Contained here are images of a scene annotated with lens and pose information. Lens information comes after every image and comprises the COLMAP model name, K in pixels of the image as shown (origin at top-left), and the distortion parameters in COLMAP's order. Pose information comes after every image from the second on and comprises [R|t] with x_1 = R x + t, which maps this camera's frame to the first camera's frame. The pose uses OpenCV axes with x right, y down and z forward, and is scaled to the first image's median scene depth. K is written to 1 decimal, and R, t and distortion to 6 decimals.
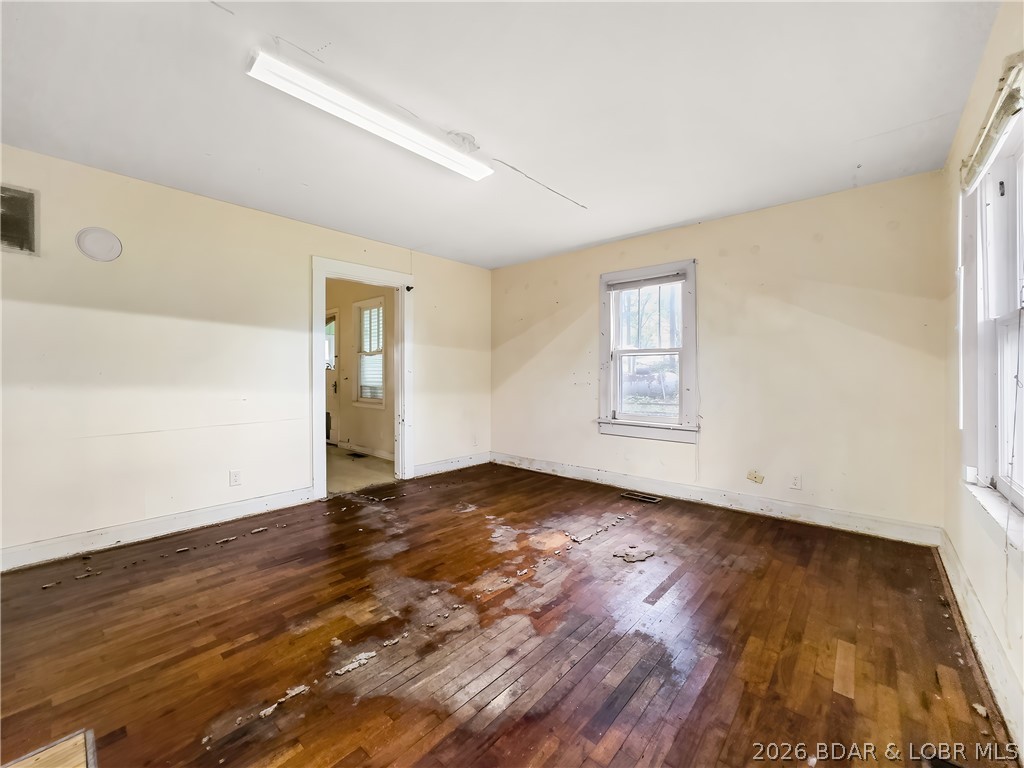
lens RADIAL K [[418.1, 0, 510.4], [0, 418.1, 382.4], [0, 0, 1]] dist [-0.026211, 0.005785]
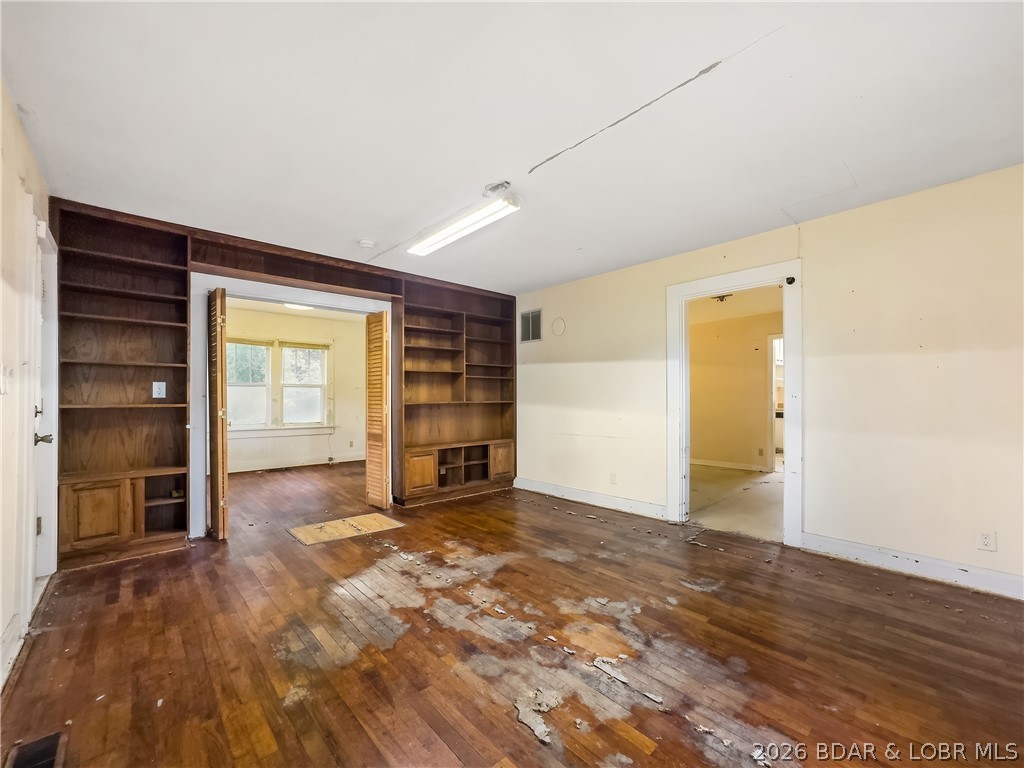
lens RADIAL K [[418.1, 0, 503.2], [0, 418.1, 397.5], [0, 0, 1]] dist [-0.026211, 0.005785]
pose [[-0.121835, -0.007632, -0.992521, 0.940351], [-0.017814, 0.999826, -0.005502, -0.014430], [0.992391, 0.017010, -0.121950, 1.096192]]
